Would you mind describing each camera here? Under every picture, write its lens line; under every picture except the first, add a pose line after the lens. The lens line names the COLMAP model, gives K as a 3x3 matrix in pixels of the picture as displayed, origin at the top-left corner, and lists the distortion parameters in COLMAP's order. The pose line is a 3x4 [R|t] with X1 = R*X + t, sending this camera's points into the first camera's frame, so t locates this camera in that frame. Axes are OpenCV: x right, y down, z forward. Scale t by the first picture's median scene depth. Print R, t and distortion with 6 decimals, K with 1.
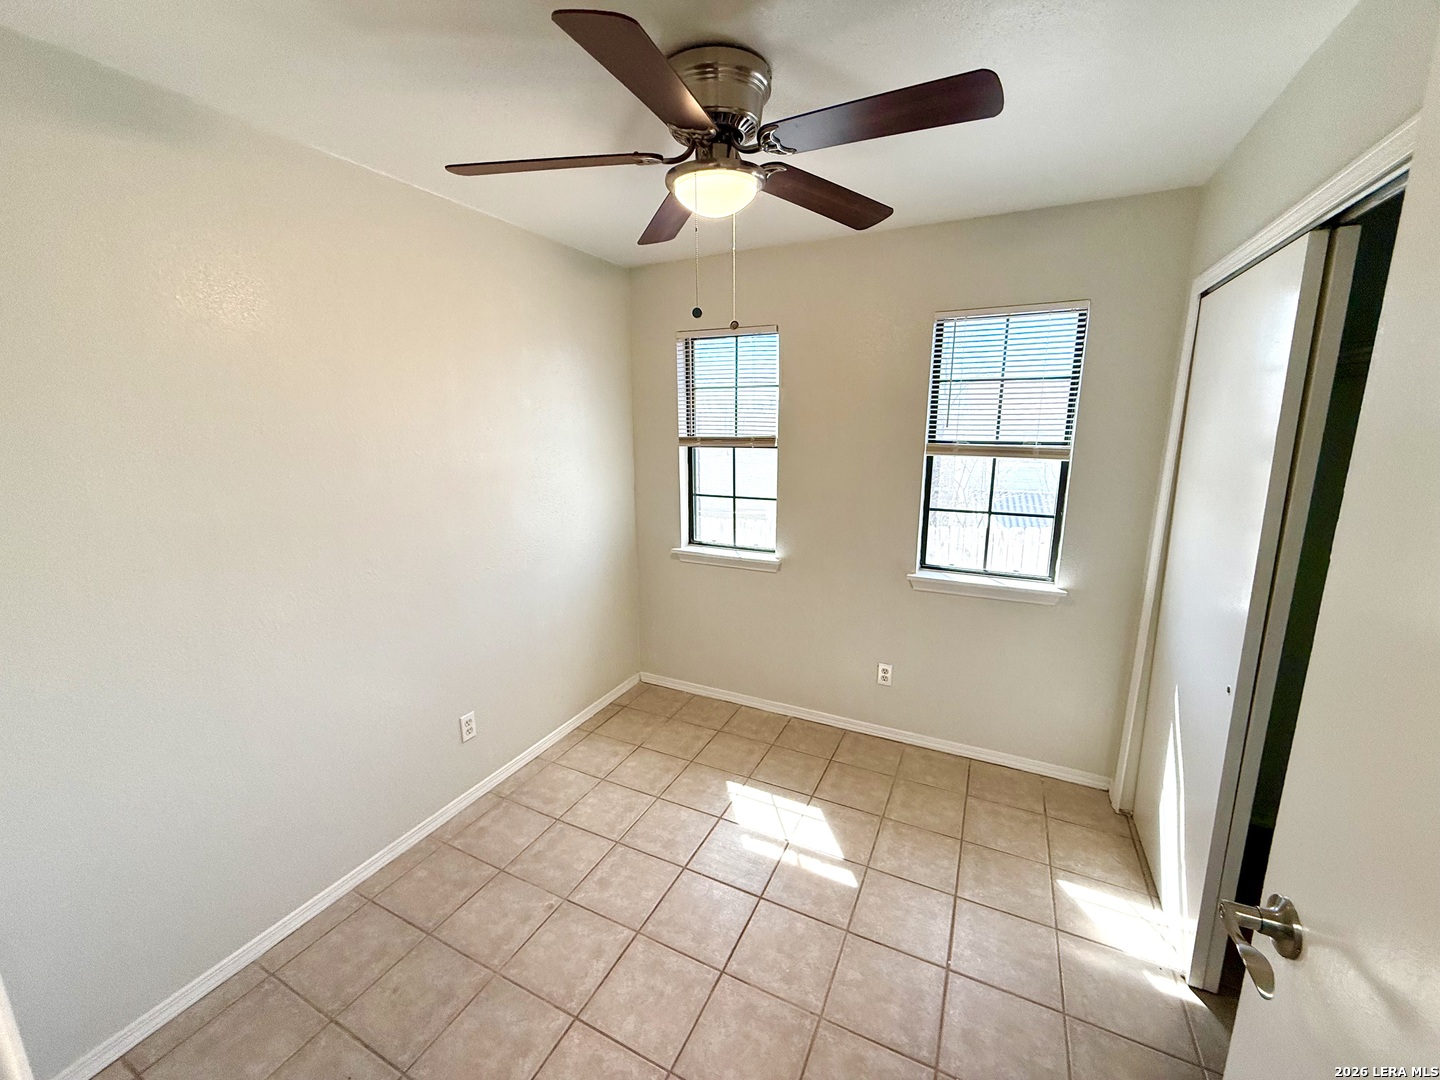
lens RADIAL K [[573.2, 0, 720.0], [0, 573.2, 540.0], [0, 0, 1]] dist [-0.000247, 0.000272]
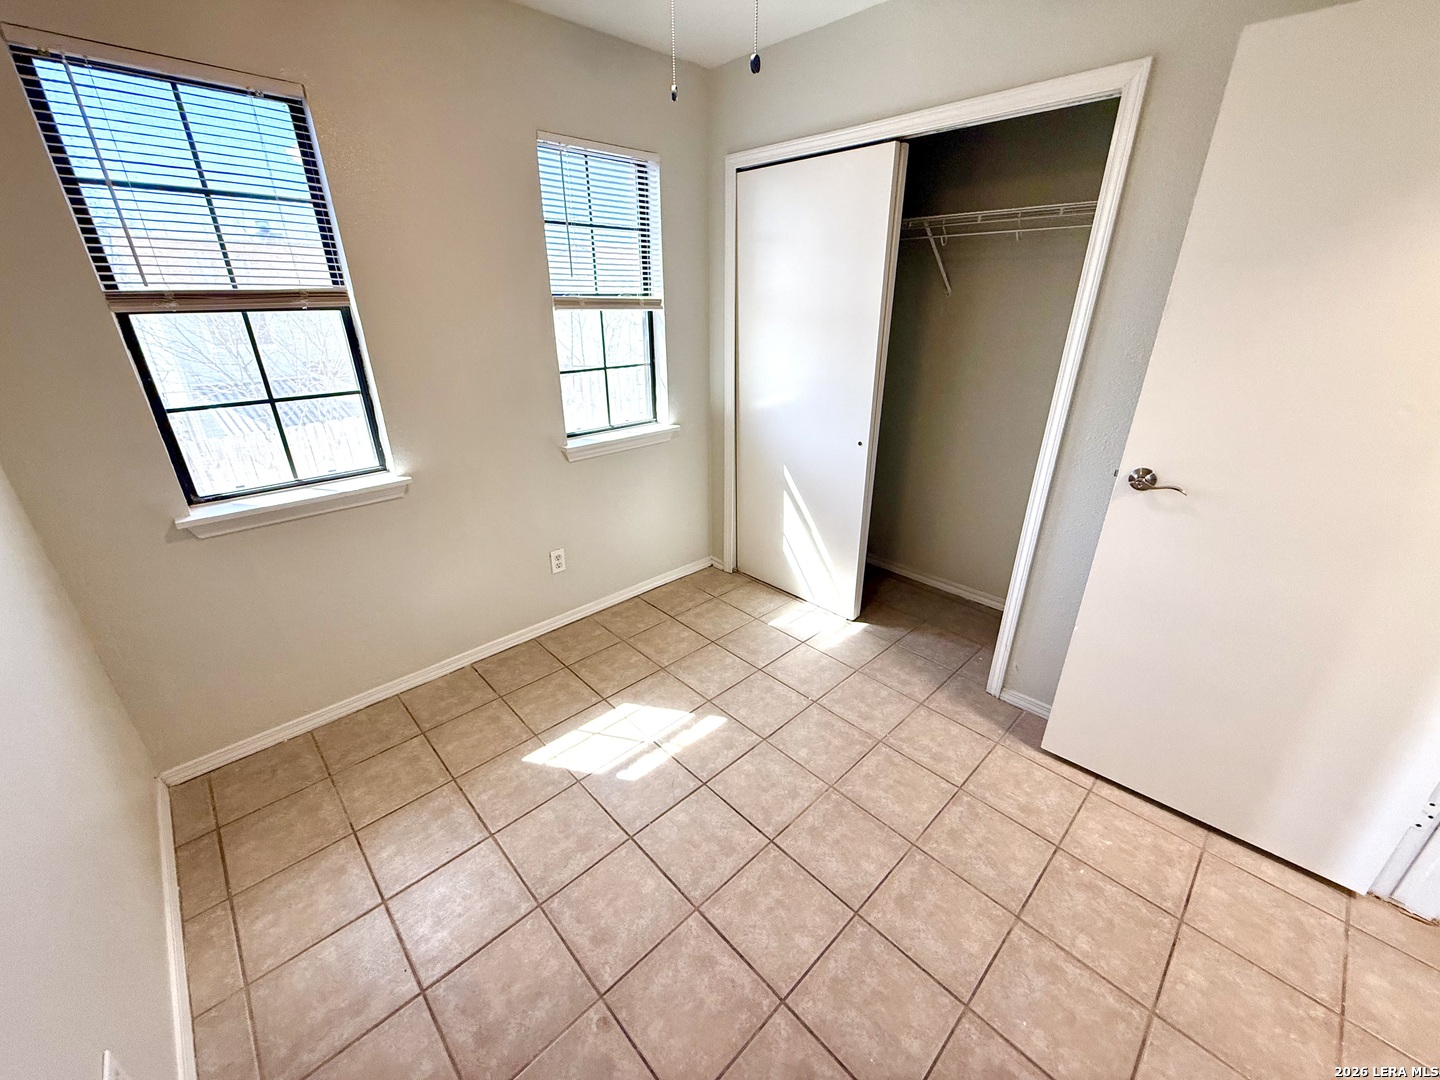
lens RADIAL K [[566.4, 0, 720.0], [0, 566.4, 540.0], [0, 0, 1]] dist [-0.026353, 0.000329]
pose [[0.339159, -0.363367, 0.867718, -0.489515], [0.197556, 0.929332, 0.311951, -0.037901], [-0.919751, 0.065622, 0.386977, 0.482565]]
